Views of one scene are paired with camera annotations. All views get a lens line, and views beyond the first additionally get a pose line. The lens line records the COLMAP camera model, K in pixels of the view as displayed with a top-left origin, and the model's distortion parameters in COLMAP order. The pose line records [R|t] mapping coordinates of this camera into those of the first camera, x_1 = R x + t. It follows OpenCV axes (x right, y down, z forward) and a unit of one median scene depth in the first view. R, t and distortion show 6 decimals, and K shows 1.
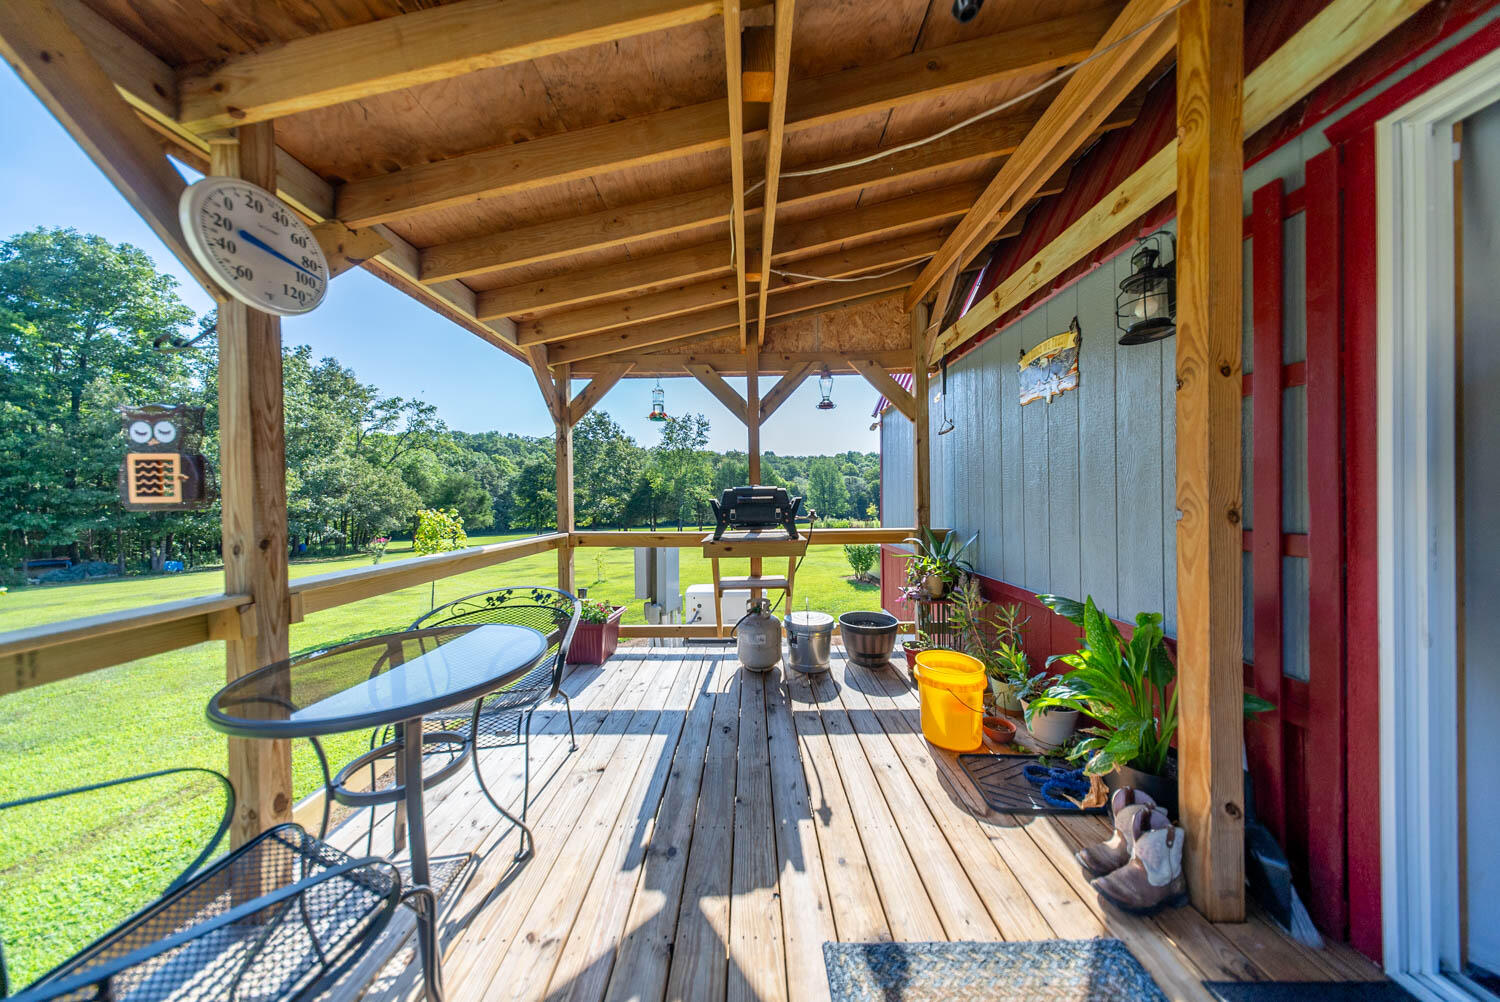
lens RADIAL K [[439.8, 0, 739.6], [0, 439.8, 500.4], [0, 0, 1]] dist [0.004861, -0.000051]
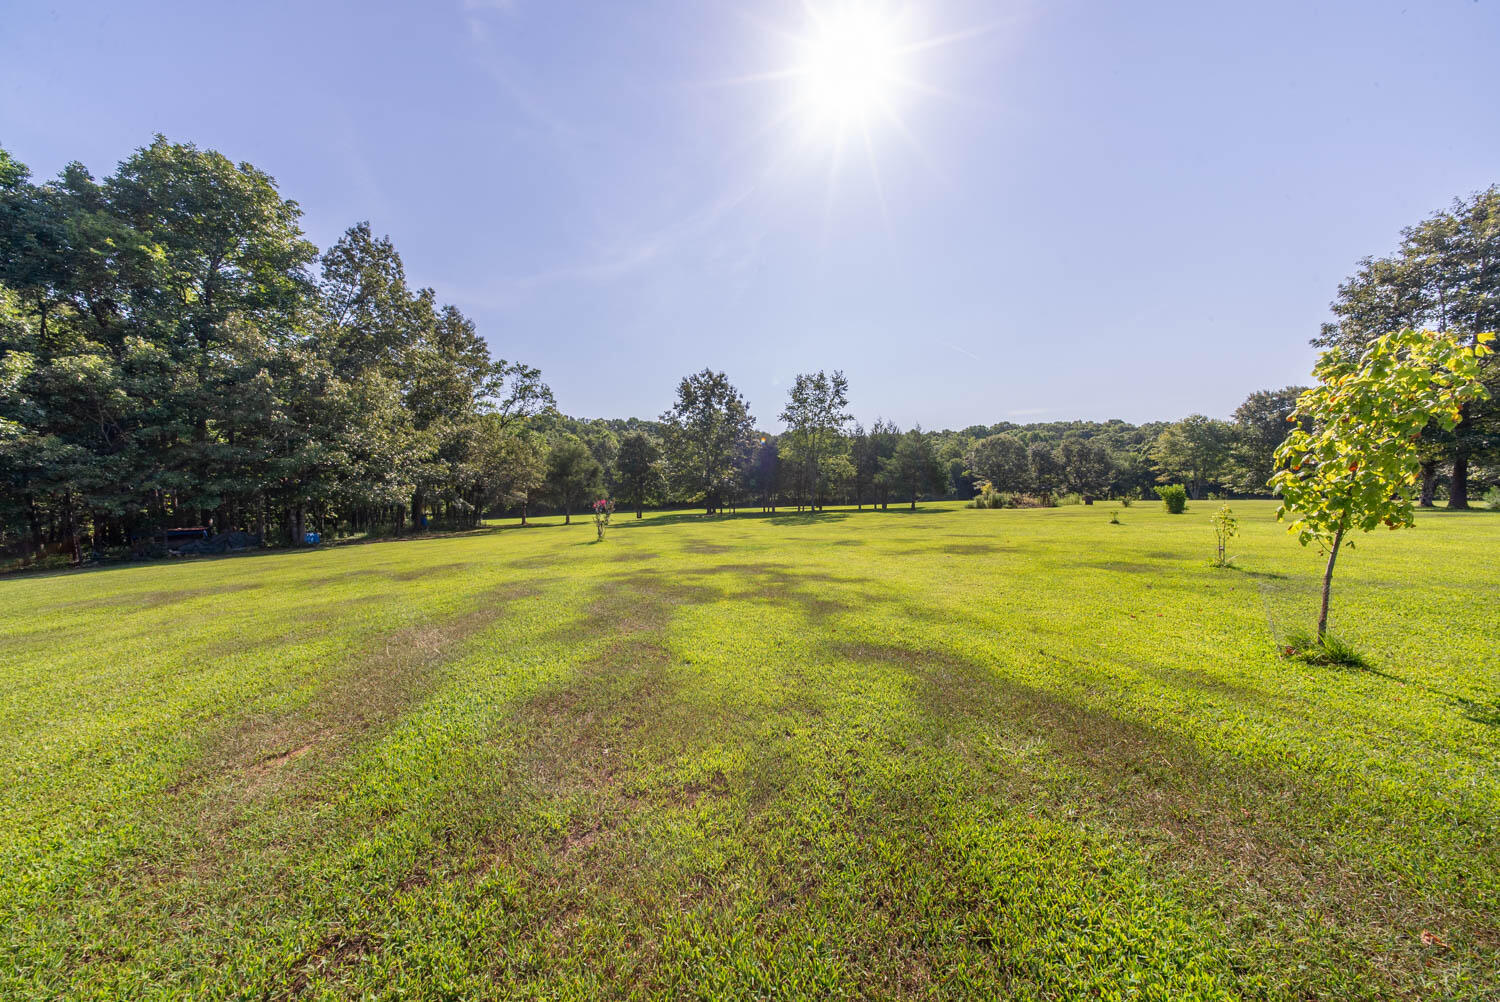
lens RADIAL K [[439.8, 0, 739.6], [0, 439.8, 500.4], [0, 0, 1]] dist [0.004861, -0.000051]
pose [[0.997667, -0.003357, -0.068180, -0.224554], [0.005592, 0.999452, 0.032620, 0.029660], [0.068034, -0.032925, 0.997140, 0.114039]]
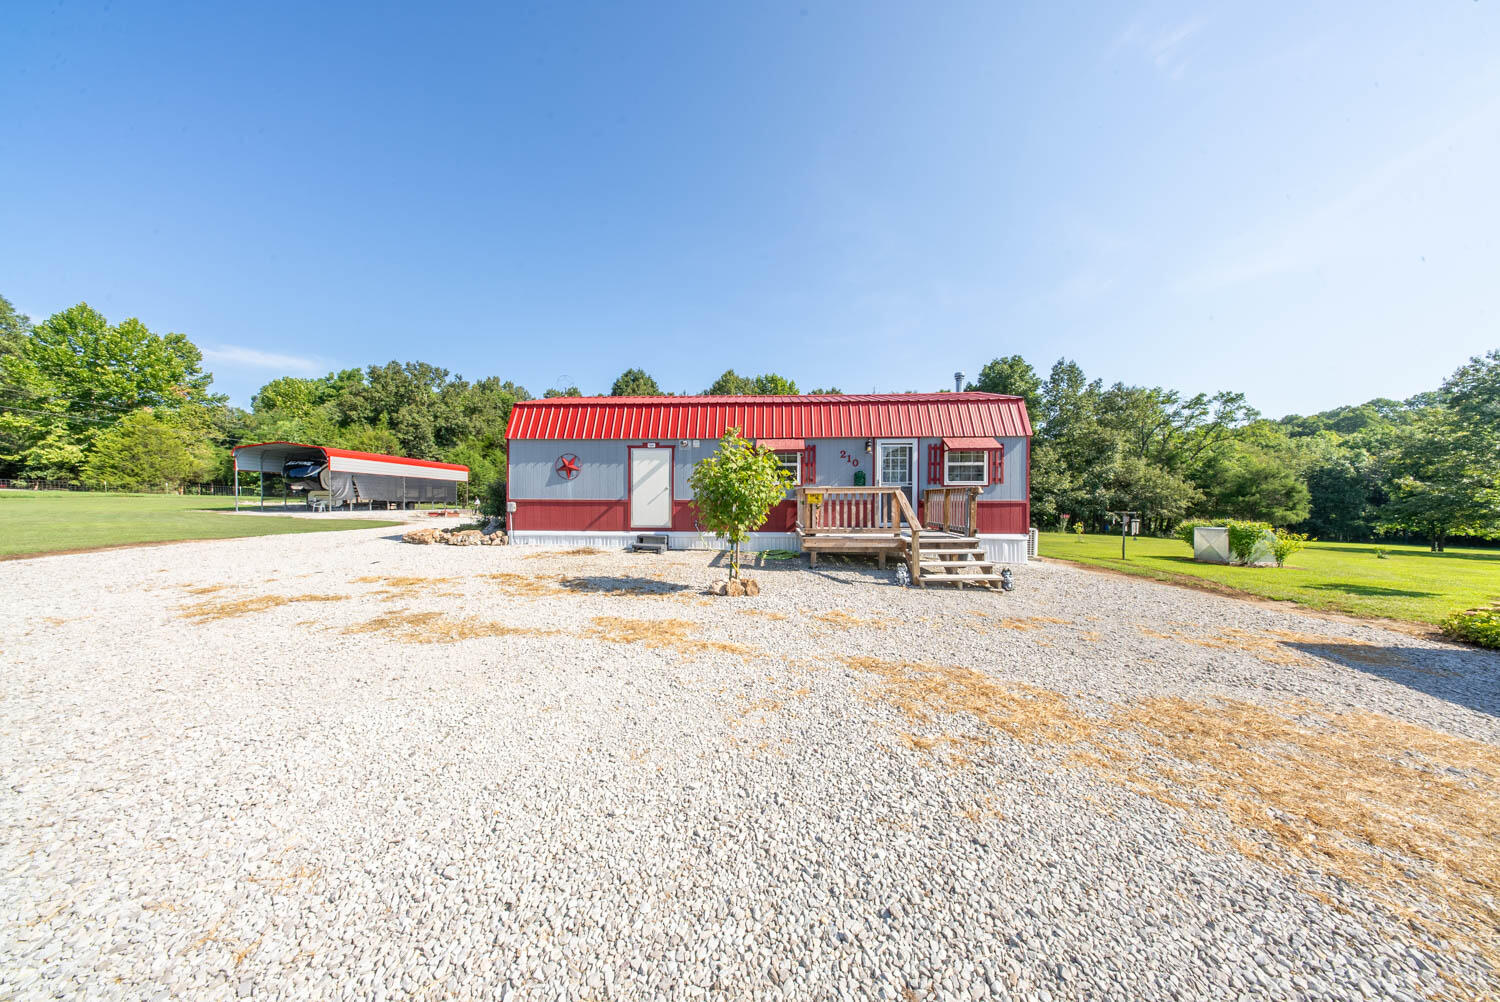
lens RADIAL K [[439.8, 0, 739.6], [0, 439.8, 500.4], [0, 0, 1]] dist [0.004861, -0.000051]
pose [[-0.061927, 0.023907, -0.997794, 0.346404], [-0.006106, 0.999685, 0.024331, 0.000317], [0.998062, 0.007599, -0.061761, -0.027420]]
